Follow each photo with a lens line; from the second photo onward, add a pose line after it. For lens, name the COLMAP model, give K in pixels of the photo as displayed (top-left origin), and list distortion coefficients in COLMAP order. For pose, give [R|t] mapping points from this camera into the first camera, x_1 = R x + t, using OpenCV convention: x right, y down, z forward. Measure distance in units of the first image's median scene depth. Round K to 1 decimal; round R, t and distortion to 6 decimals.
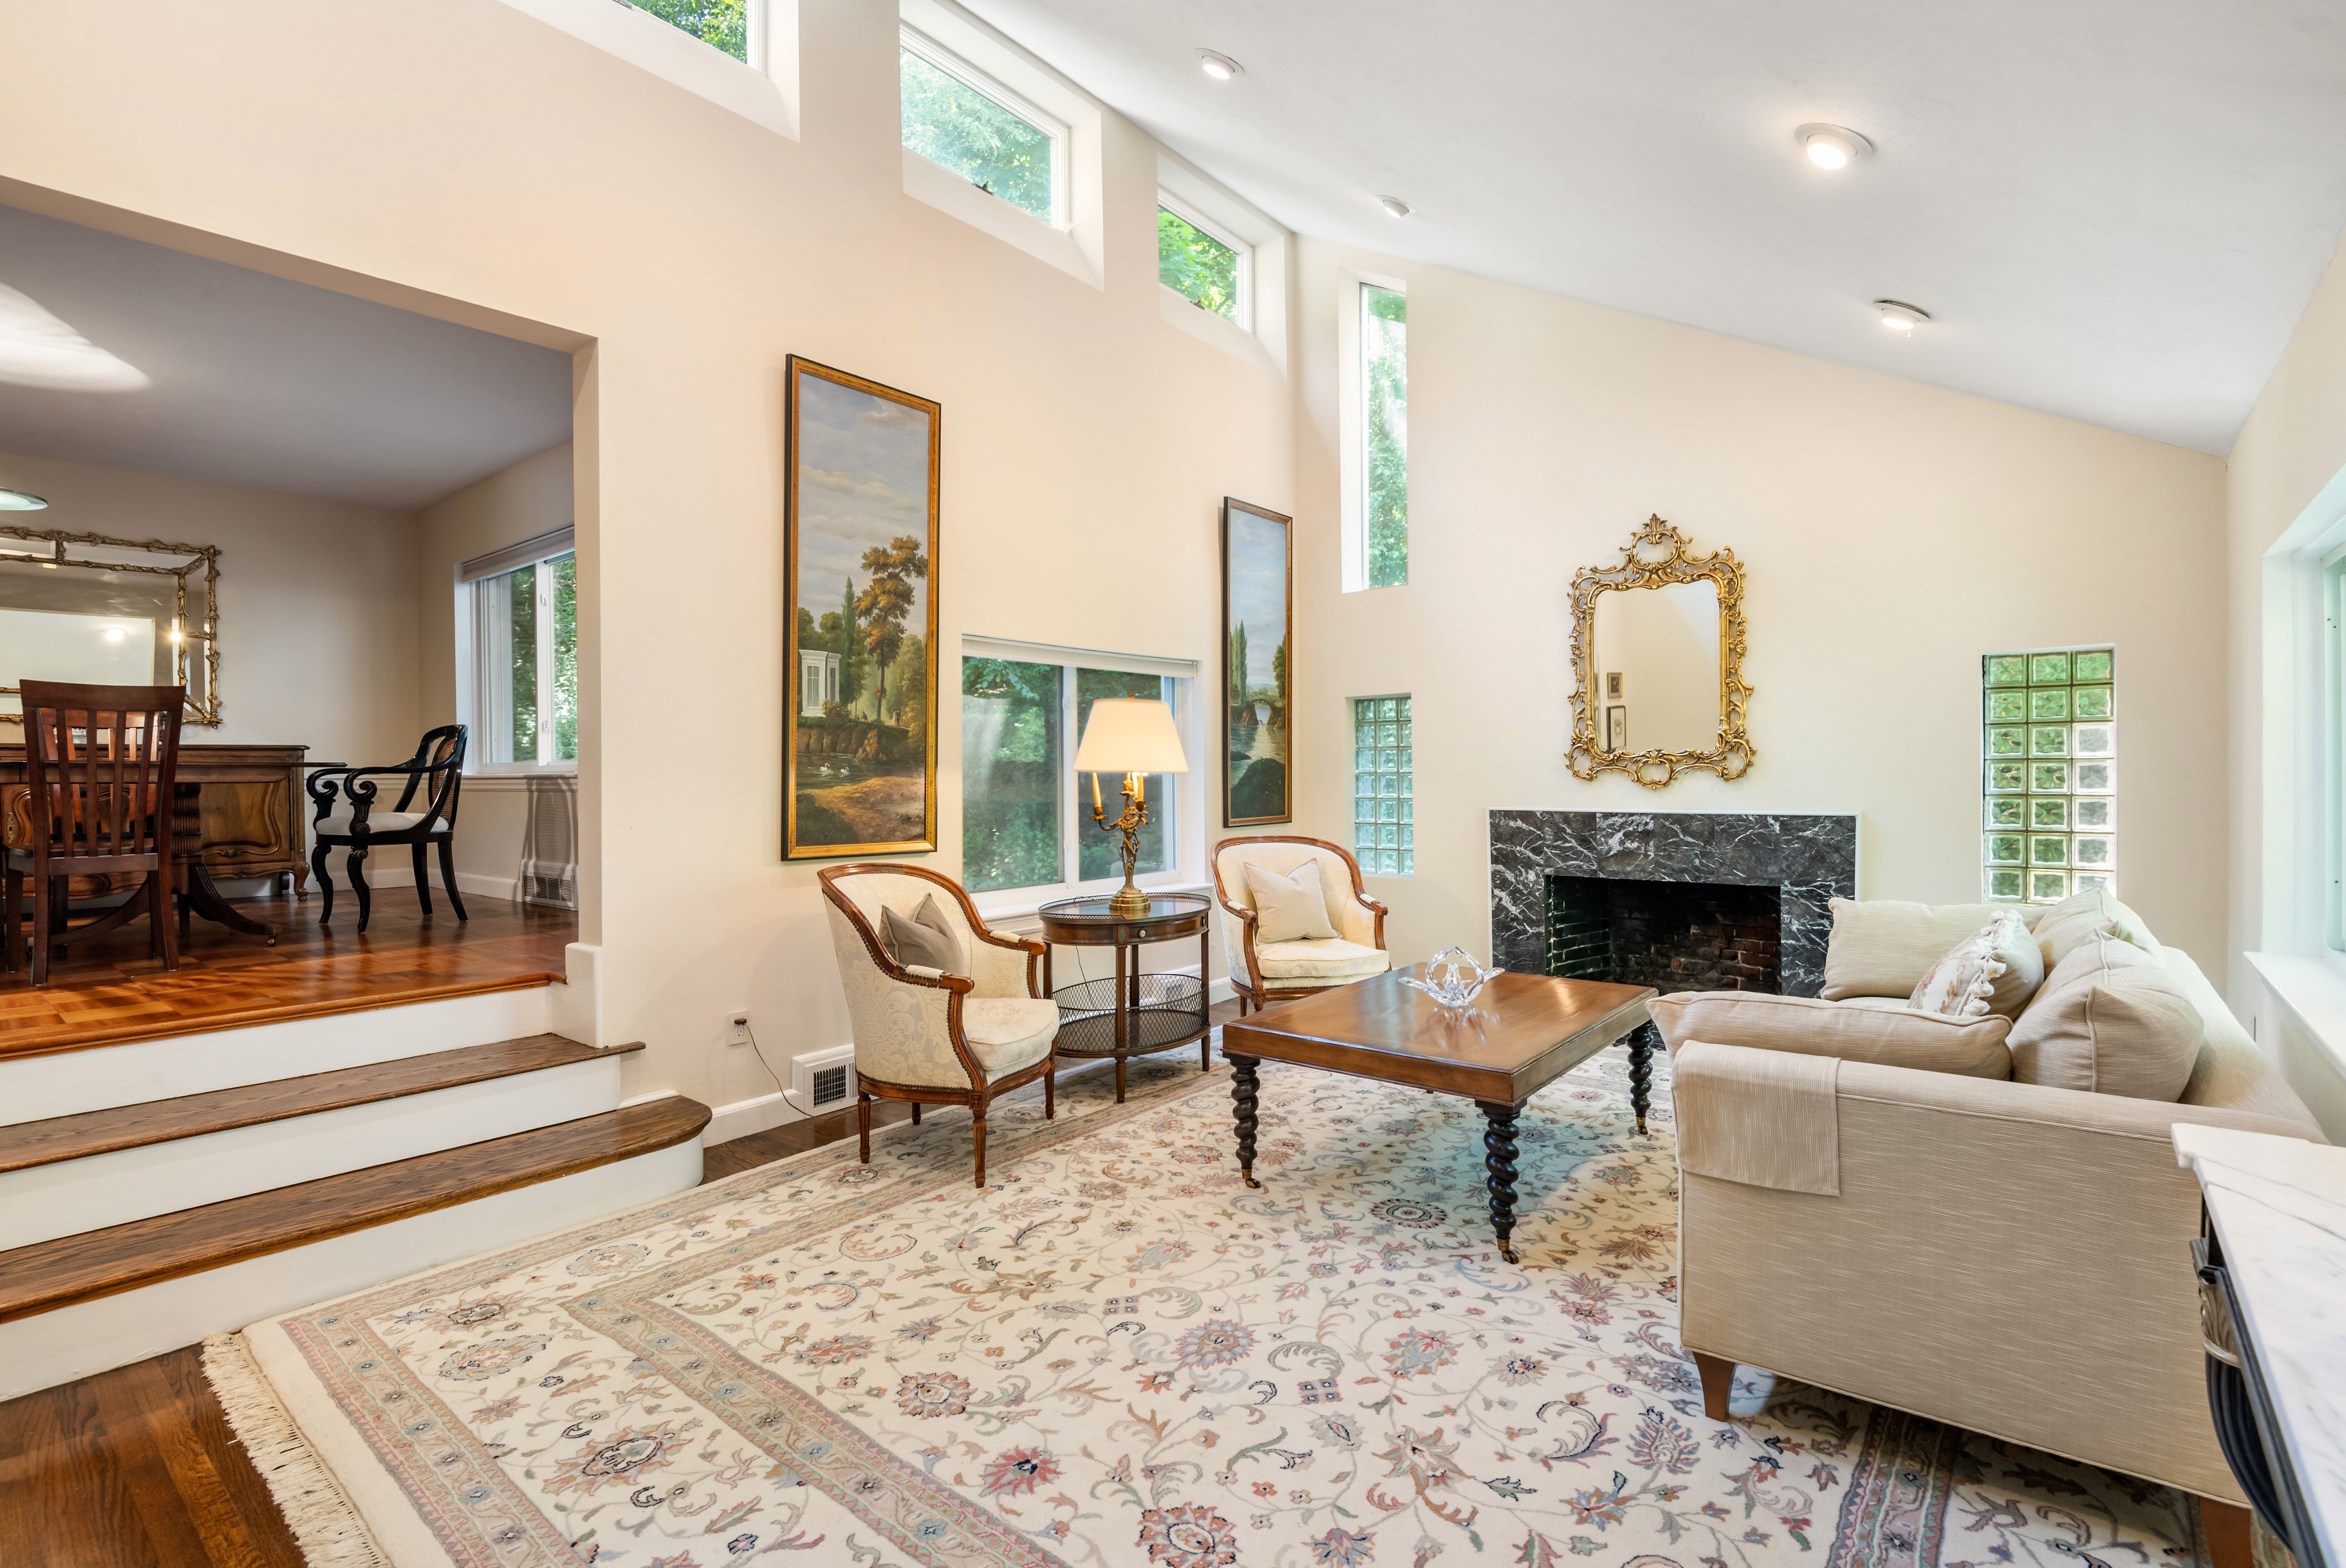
lens RADIAL K [[1087.1, 0, 1173.0], [0, 1087.1, 784.0], [0, 0, 1]] dist [0.024906, -0.028582]
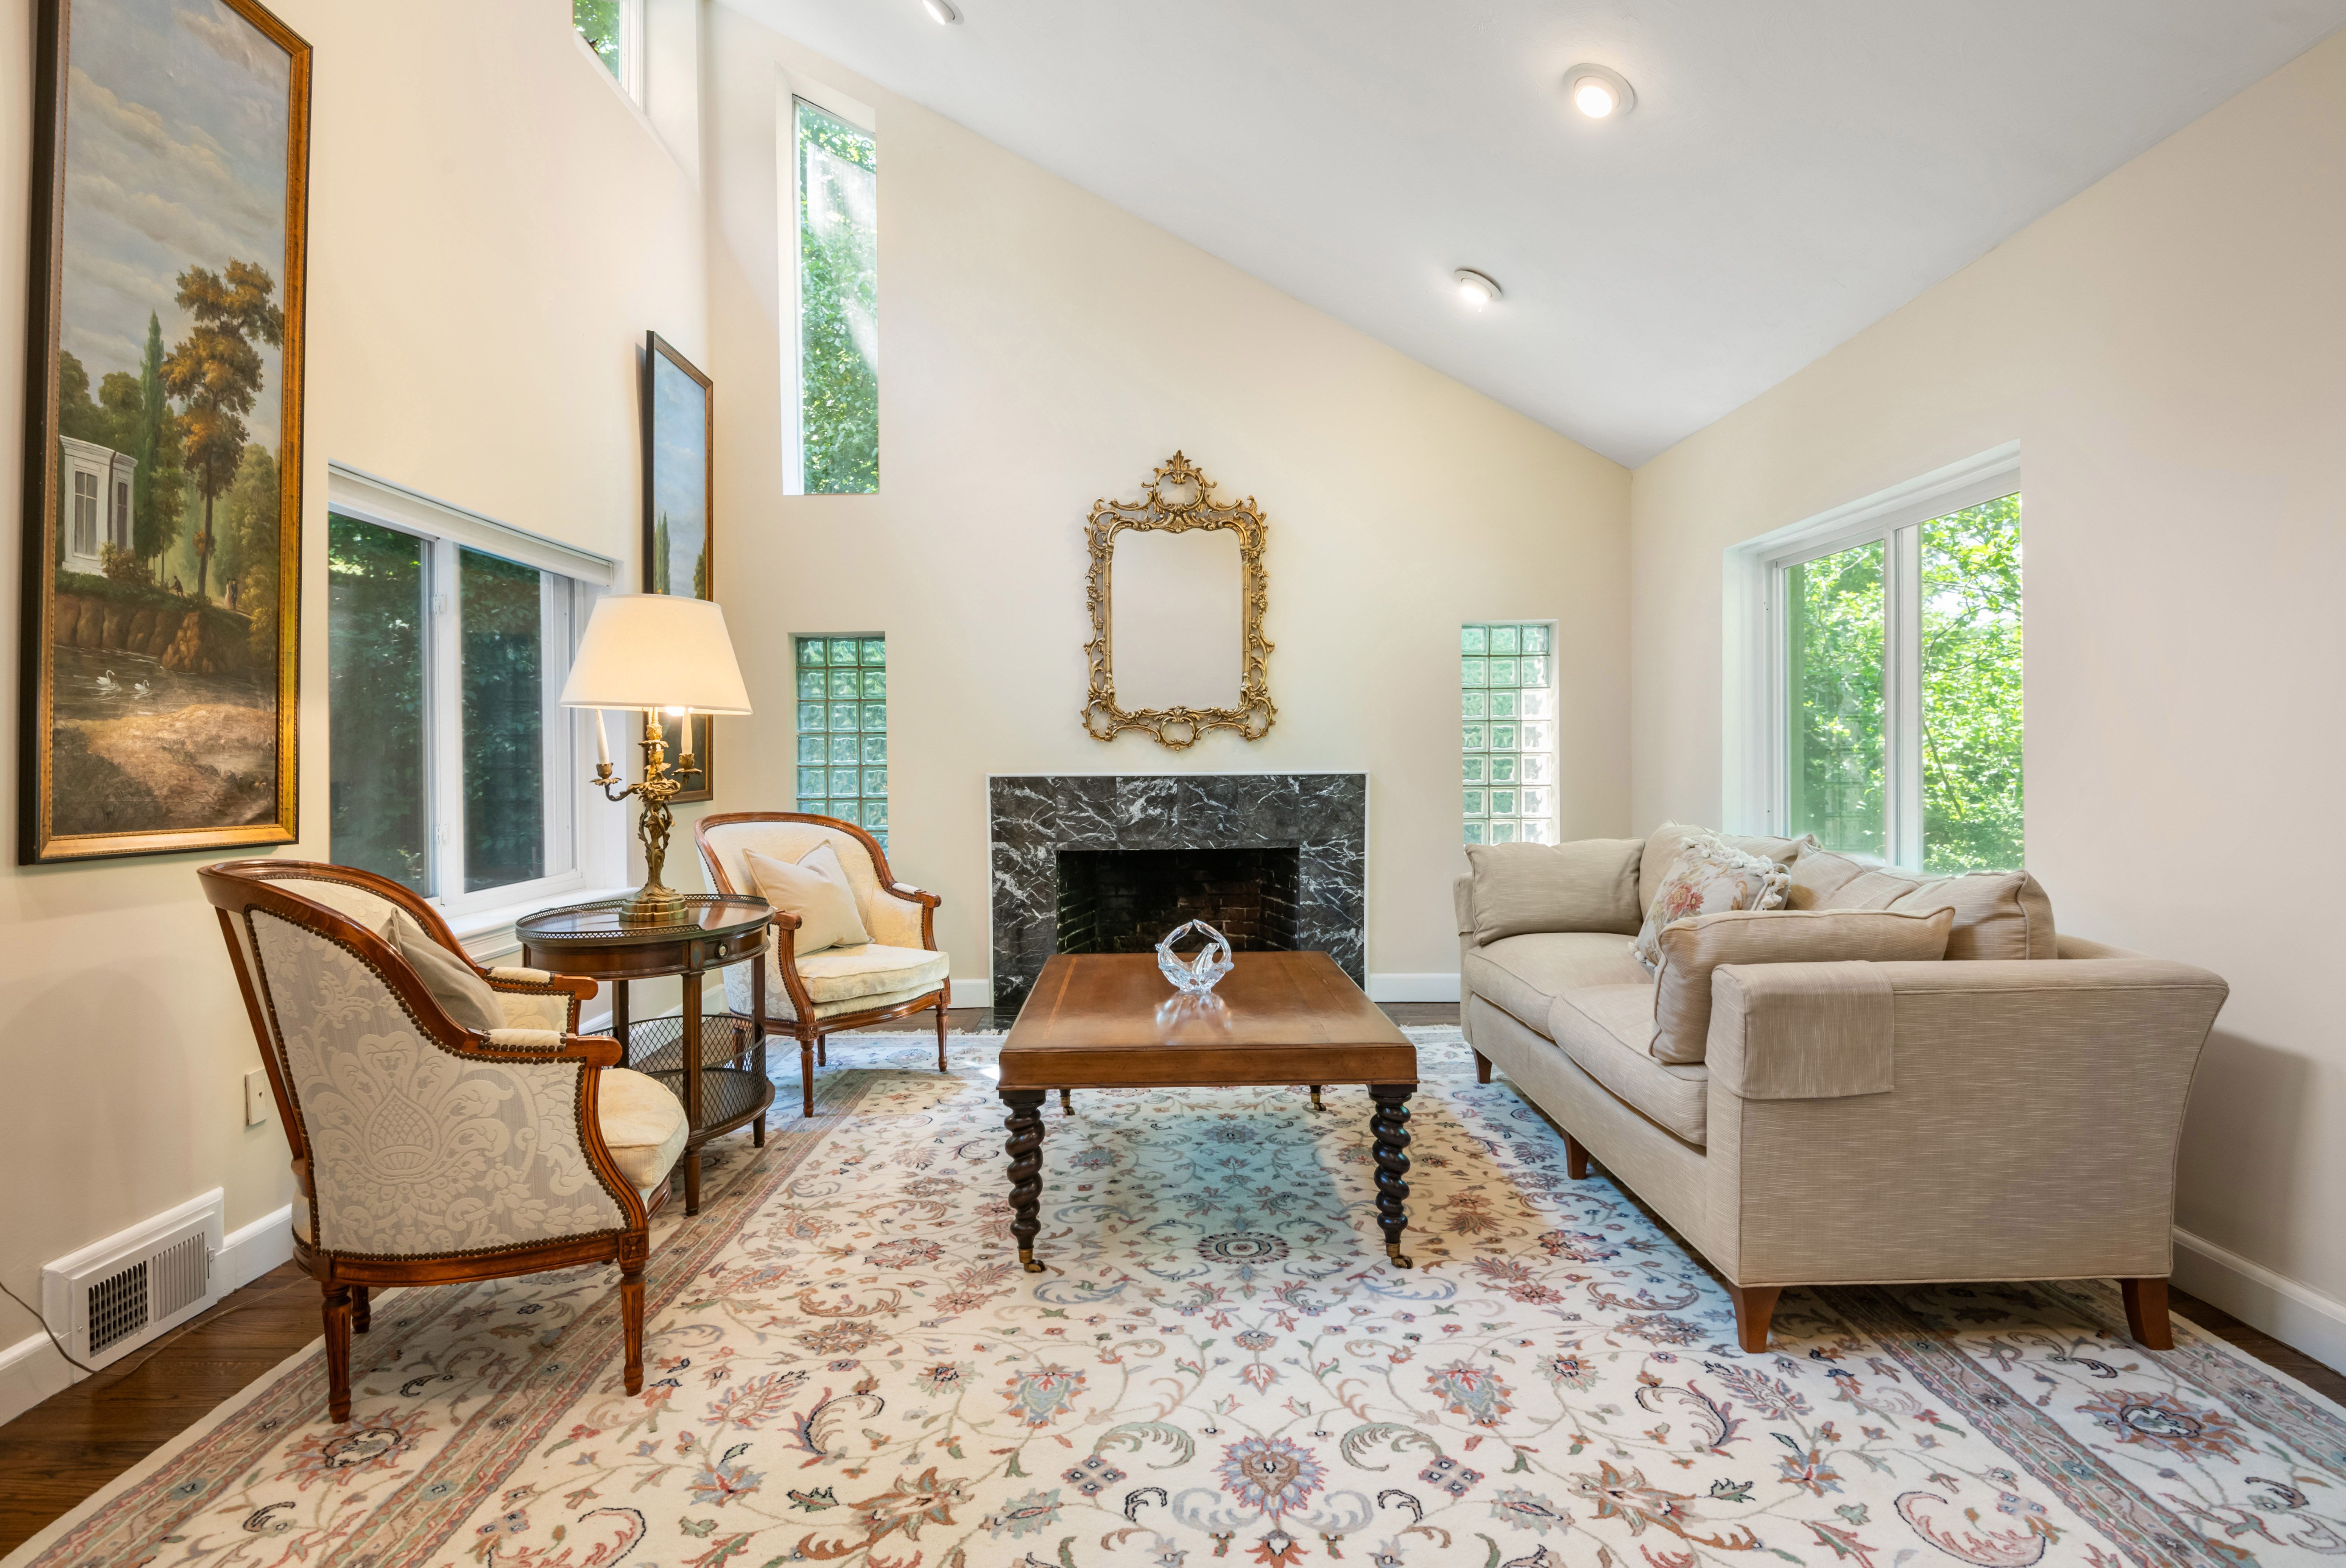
lens RADIAL K [[1265.1, 0, 1178.6], [0, 1265.1, 768.3], [0, 0, 1]] dist [0.031099, -0.035076]
pose [[0.767410, -0.002656, 0.641151, -0.302354], [0.007661, 0.999958, -0.005027, 0.031928], [-0.641111, 0.008770, 0.767398, 0.222989]]
